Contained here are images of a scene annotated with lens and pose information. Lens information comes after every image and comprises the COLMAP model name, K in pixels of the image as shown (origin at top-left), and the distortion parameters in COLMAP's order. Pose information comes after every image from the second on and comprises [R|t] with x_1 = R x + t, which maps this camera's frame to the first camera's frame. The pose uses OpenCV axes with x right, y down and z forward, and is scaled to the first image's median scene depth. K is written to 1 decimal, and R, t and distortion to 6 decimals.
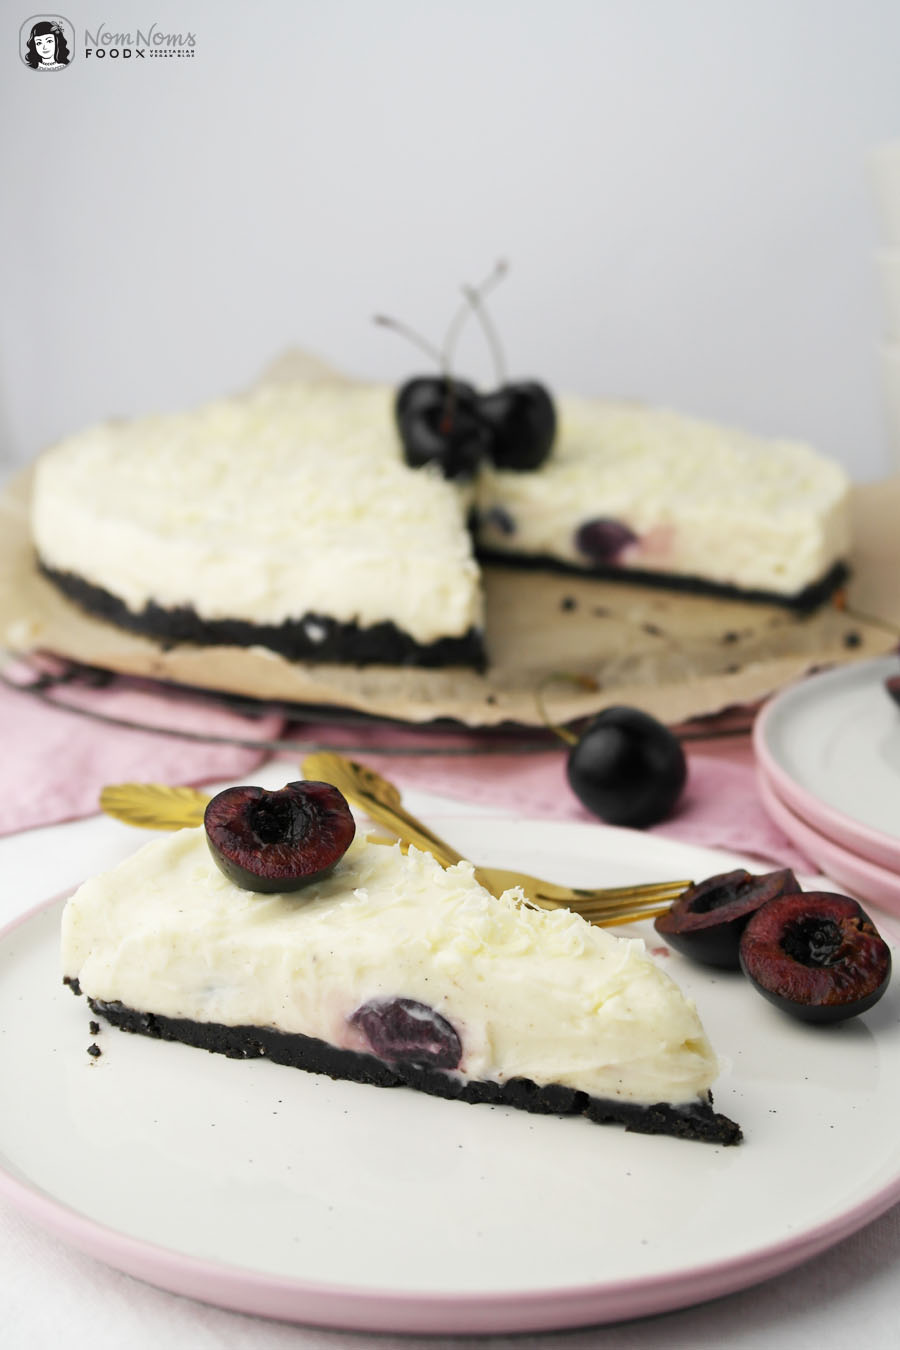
lens RADIAL K [[1965.6, 0, 448.7], [0, 1965.6, 668.4], [0, 0, 1]] dist [-0.004676, 0.000000]
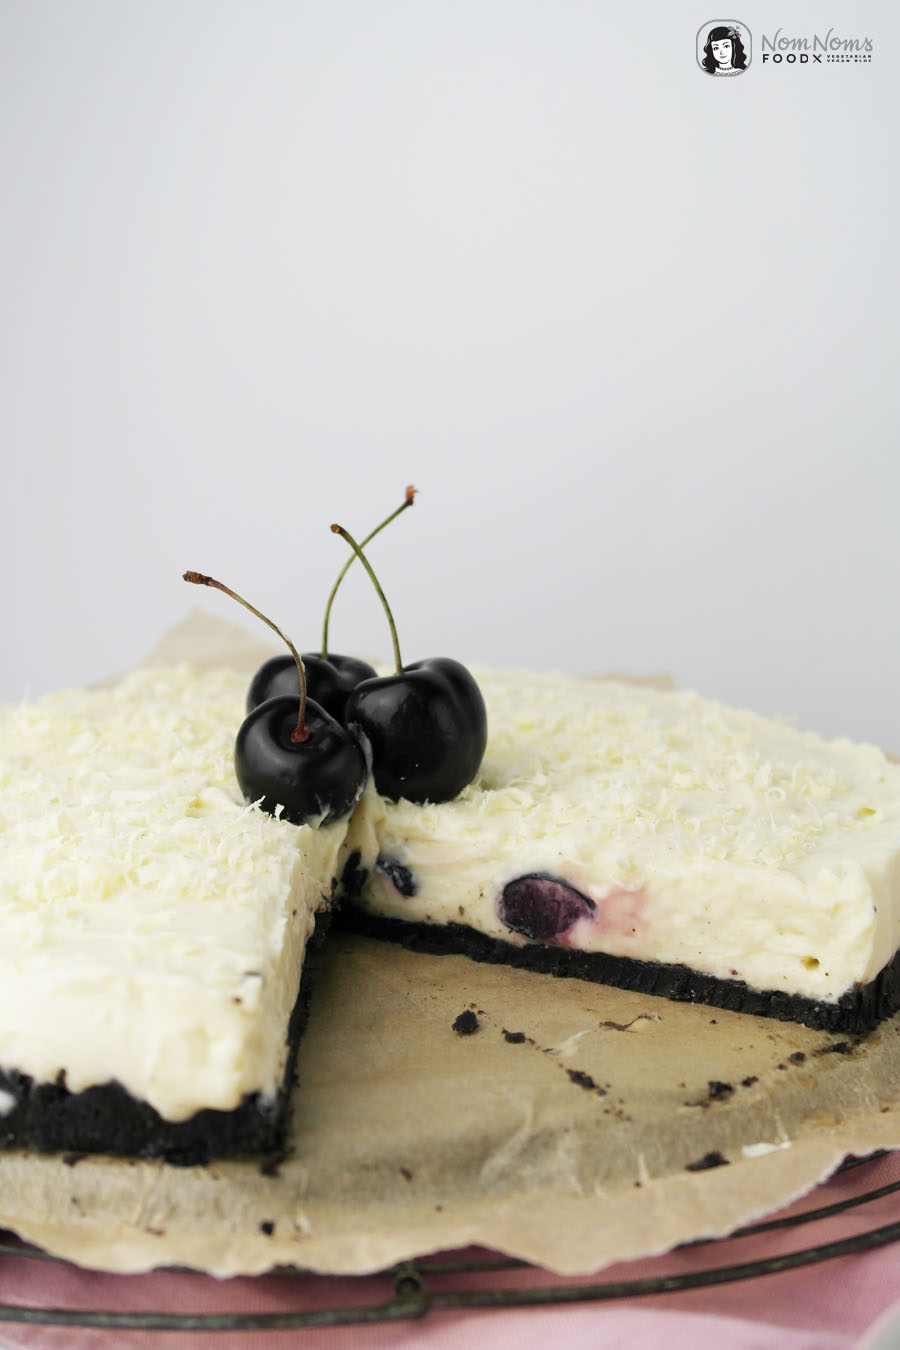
lens RADIAL K [[1965.6, 0, 449.1], [0, 1965.6, 674.5], [0, 0, 1]] dist [-0.004676, 0.000000]
pose [[0.994692, -0.018679, -0.101191, 0.130940], [0.006766, 0.993130, -0.116821, -0.075628], [0.102678, 0.115517, 0.987984, 0.404825]]
